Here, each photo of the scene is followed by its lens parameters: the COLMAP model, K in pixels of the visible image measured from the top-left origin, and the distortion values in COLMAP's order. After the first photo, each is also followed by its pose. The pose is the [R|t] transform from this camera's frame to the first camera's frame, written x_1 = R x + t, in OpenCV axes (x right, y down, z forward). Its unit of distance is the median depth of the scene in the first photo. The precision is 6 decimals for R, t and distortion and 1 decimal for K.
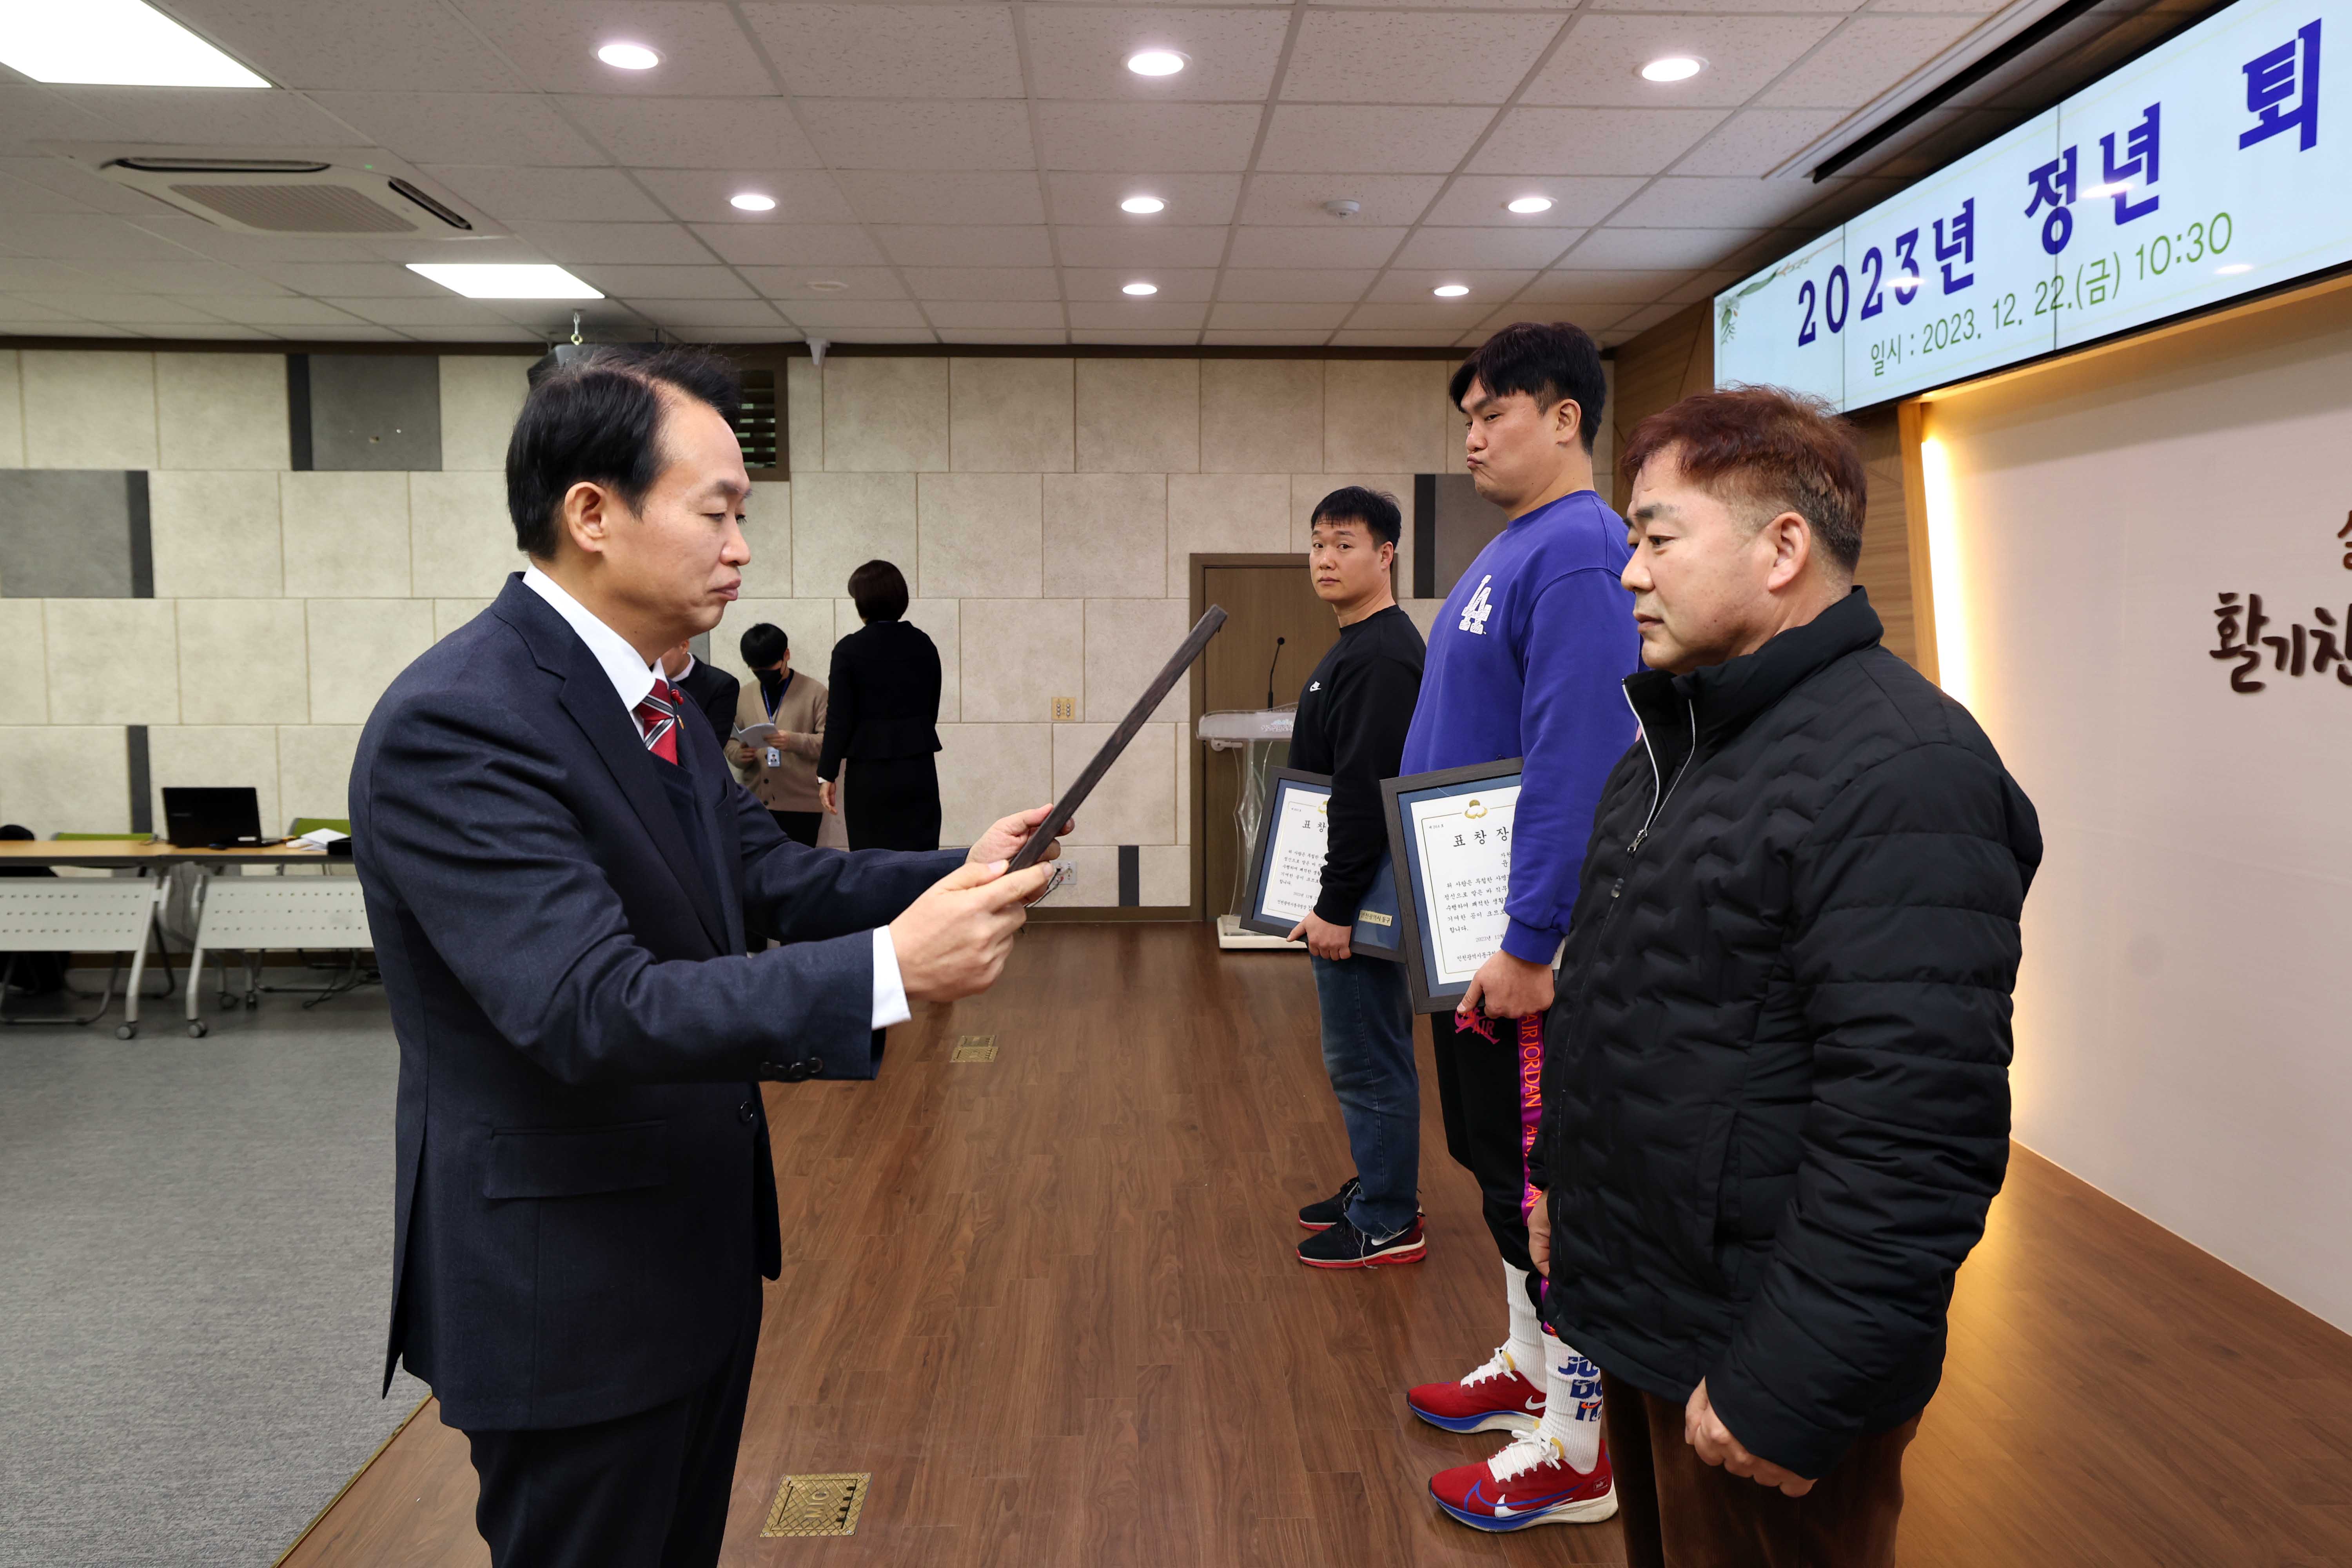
lens RADIAL K [[1563.2, 0, 1164.0], [0, 1563.2, 727.9], [0, 0, 1]] dist [0.008295, 0.029789]
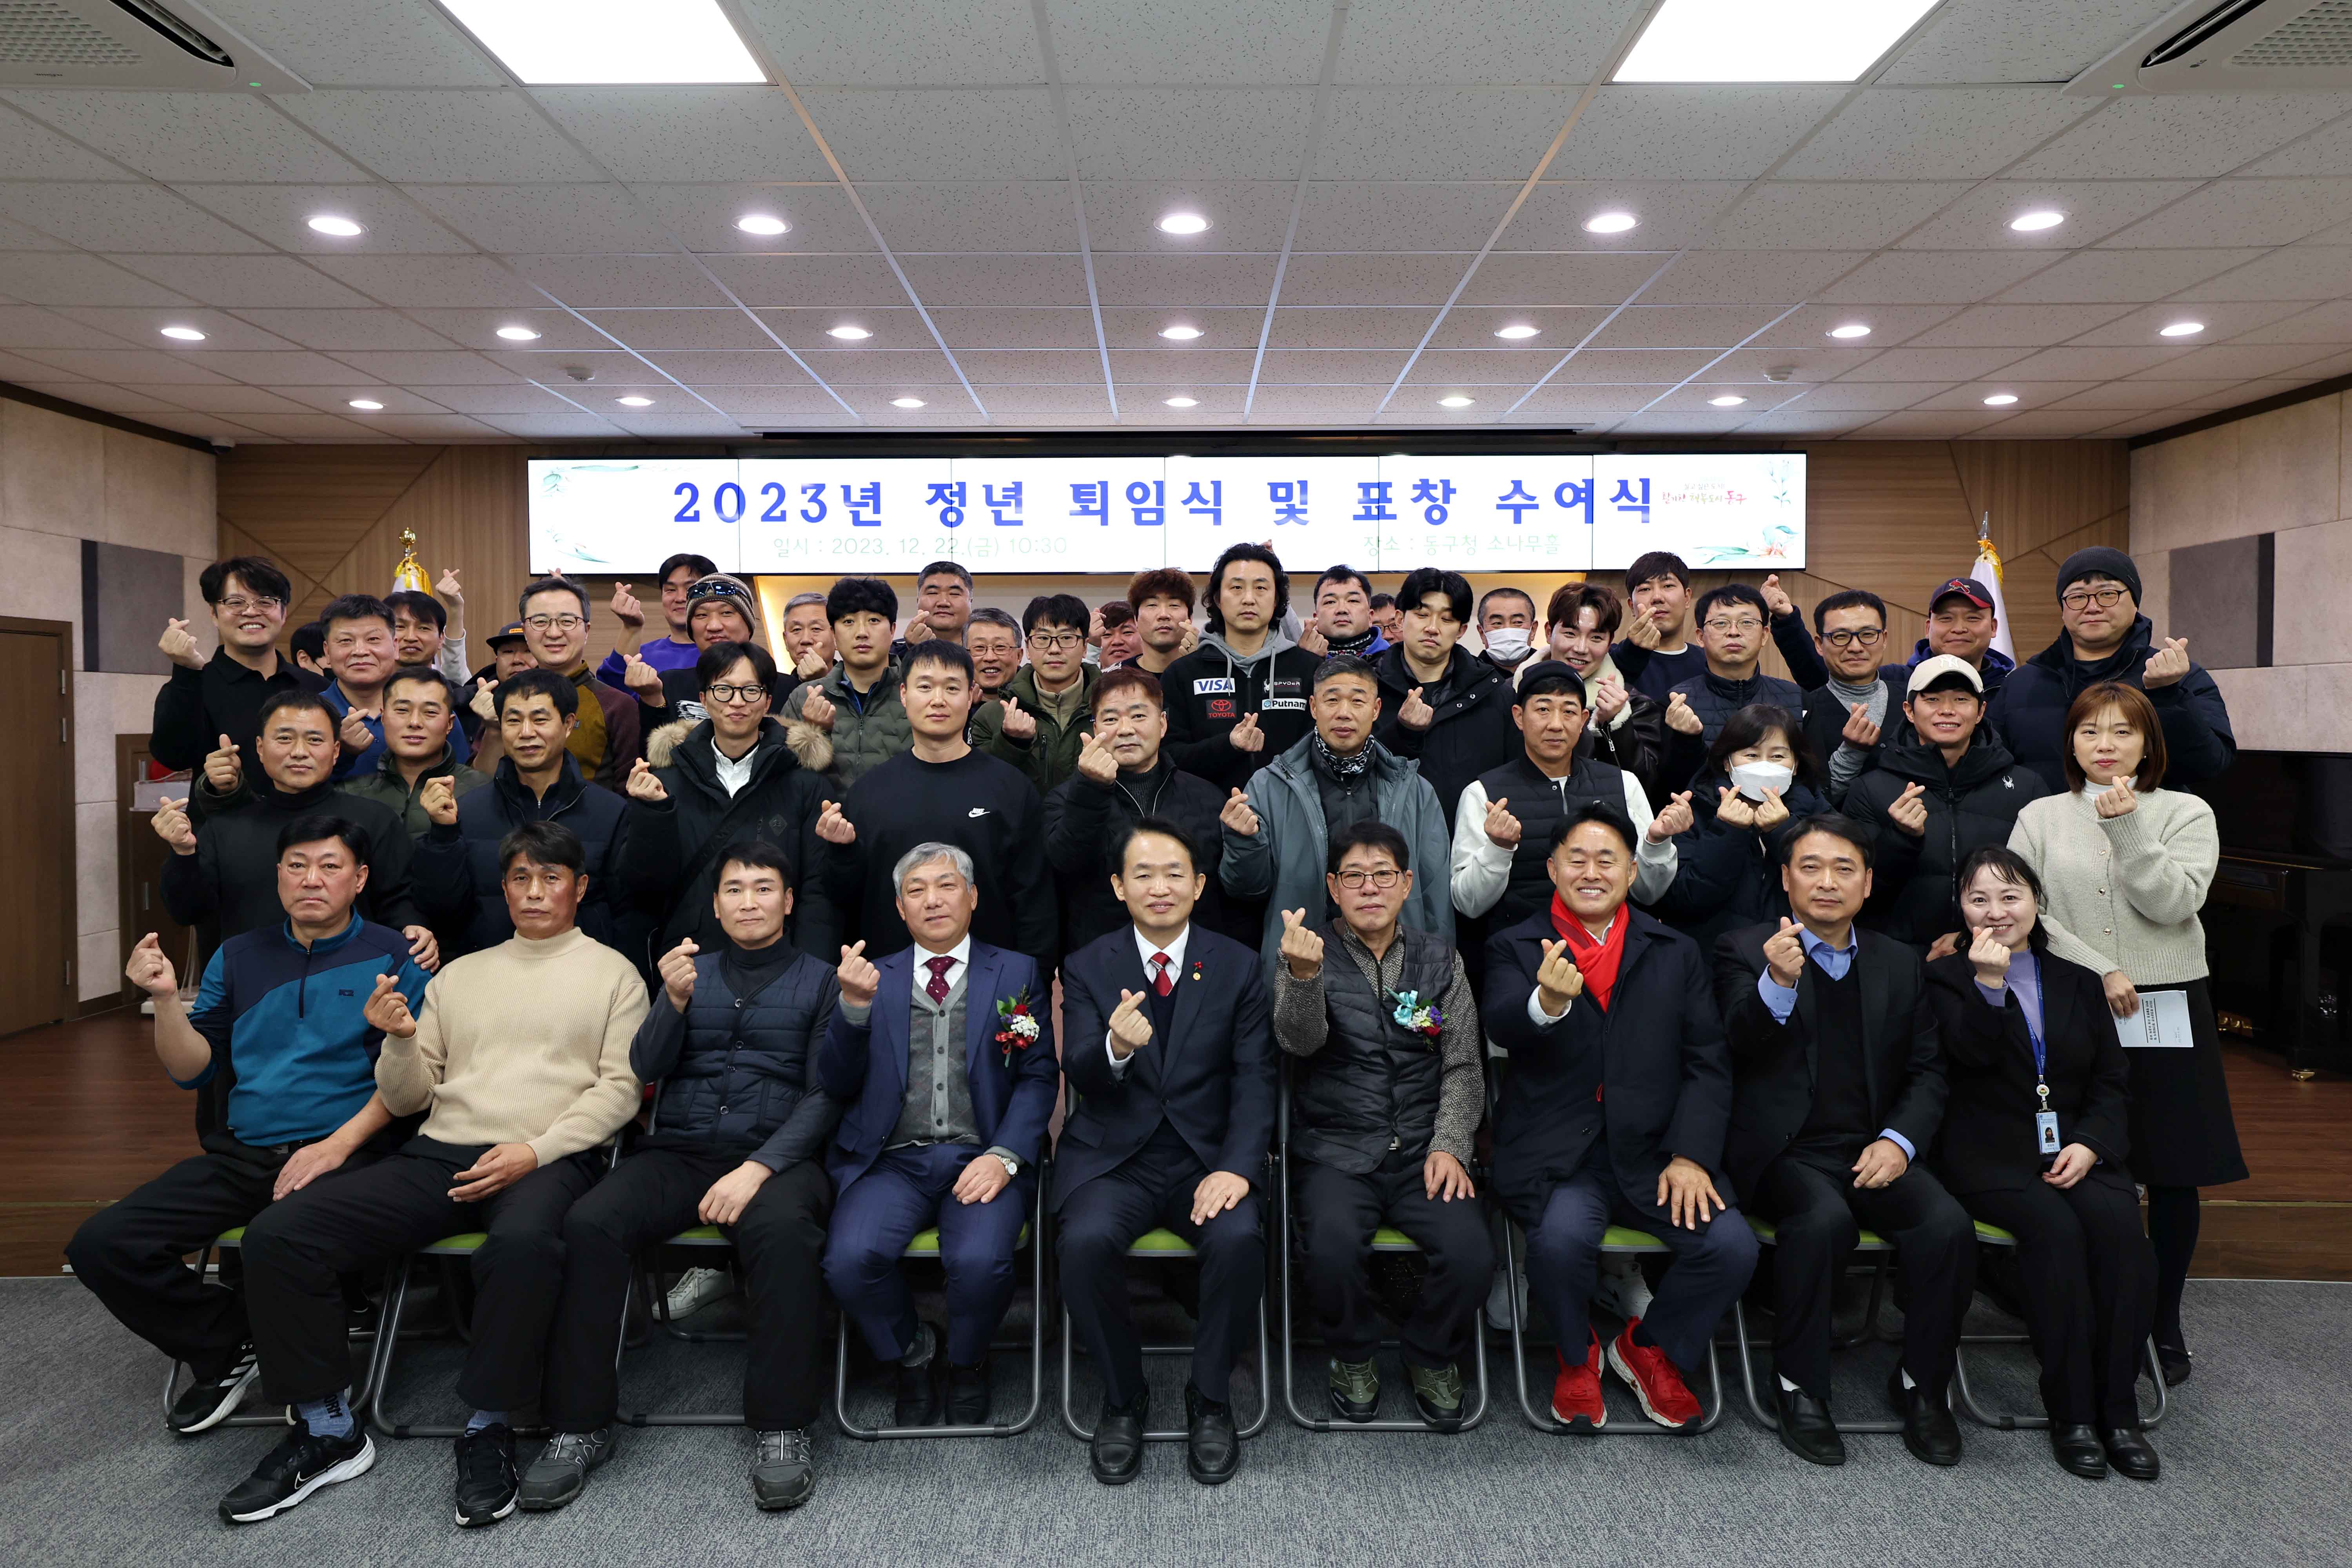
lens RADIAL K [[1504.0, 0, 1190.2], [0, 1504.0, 739.2], [0, 0, 1]] dist [0.003109, 0.022050]
pose [[0.028309, -0.011459, 0.999534, -1.125603], [0.067906, 0.997646, 0.009514, -0.009615], [-0.997290, 0.067605, 0.029020, 0.491644]]
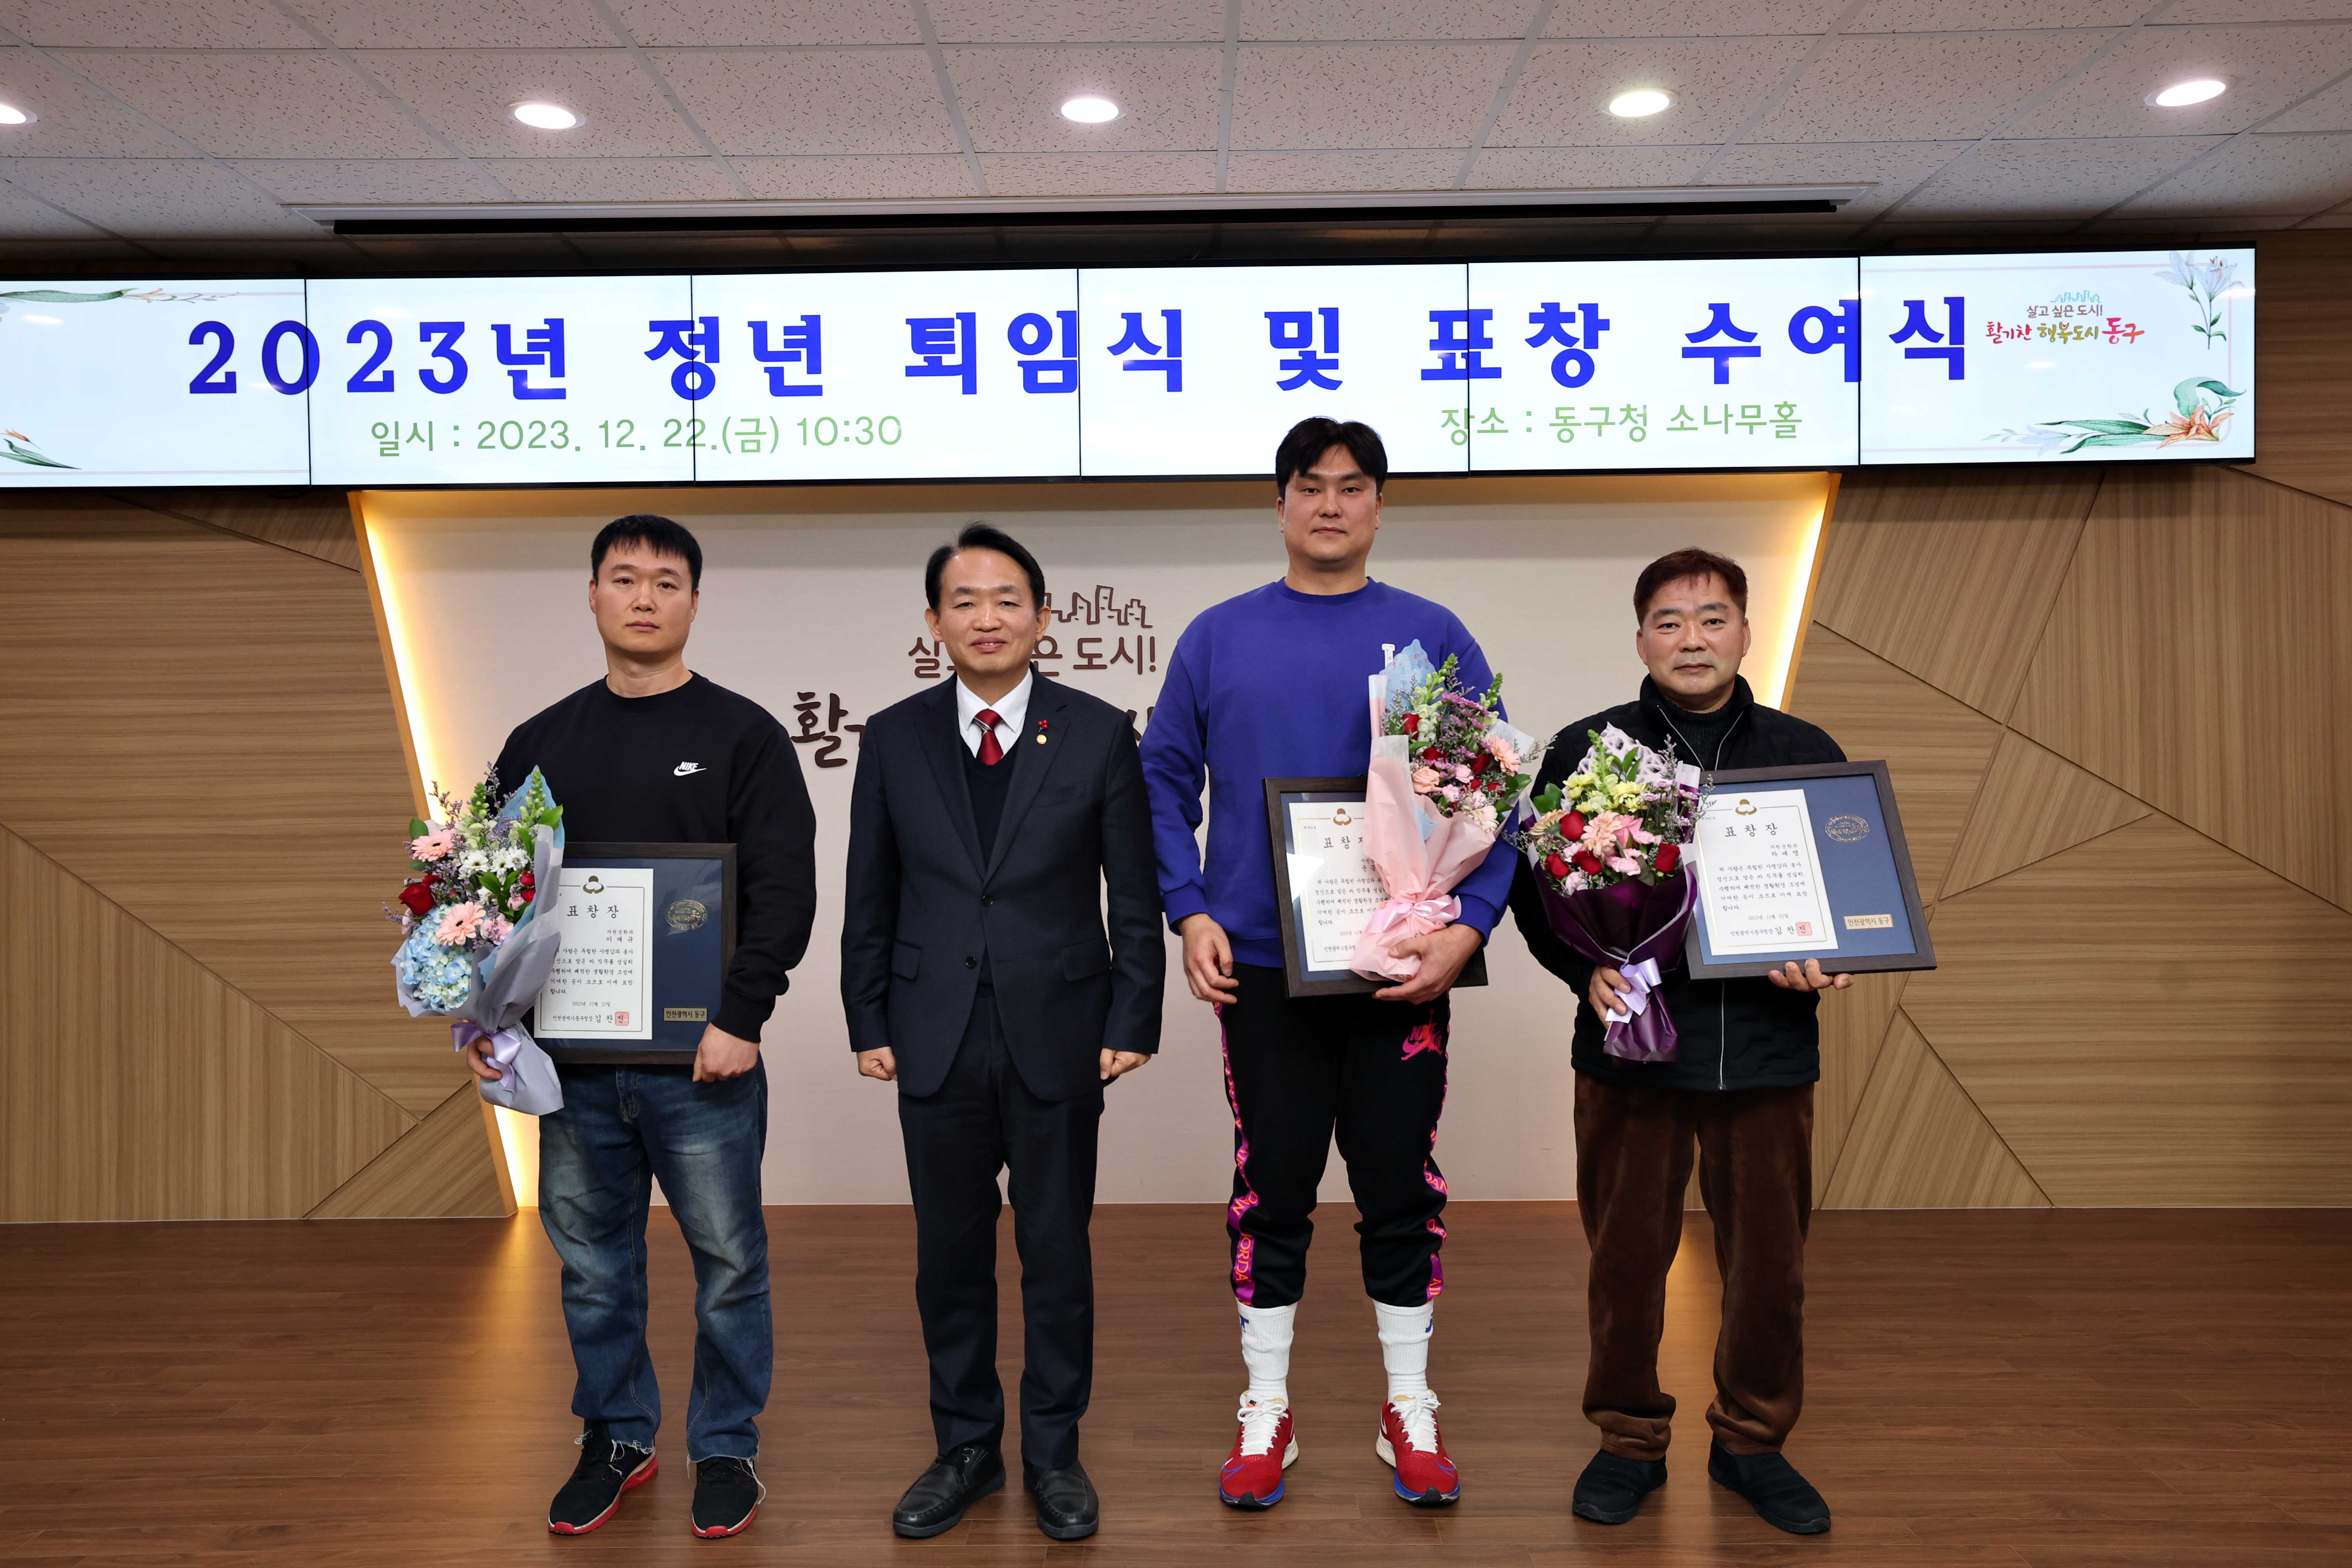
lens RADIAL K [[1648.4, 0, 1168.0], [0, 1648.4, 755.7], [0, 0, 1]] dist [-0.000873, 0.028931]
pose [[0.036448, 0.004640, 0.999325, -0.500382], [0.075139, 0.997146, -0.007371, -0.000249], [-0.996507, 0.075357, 0.035995, 0.479305]]
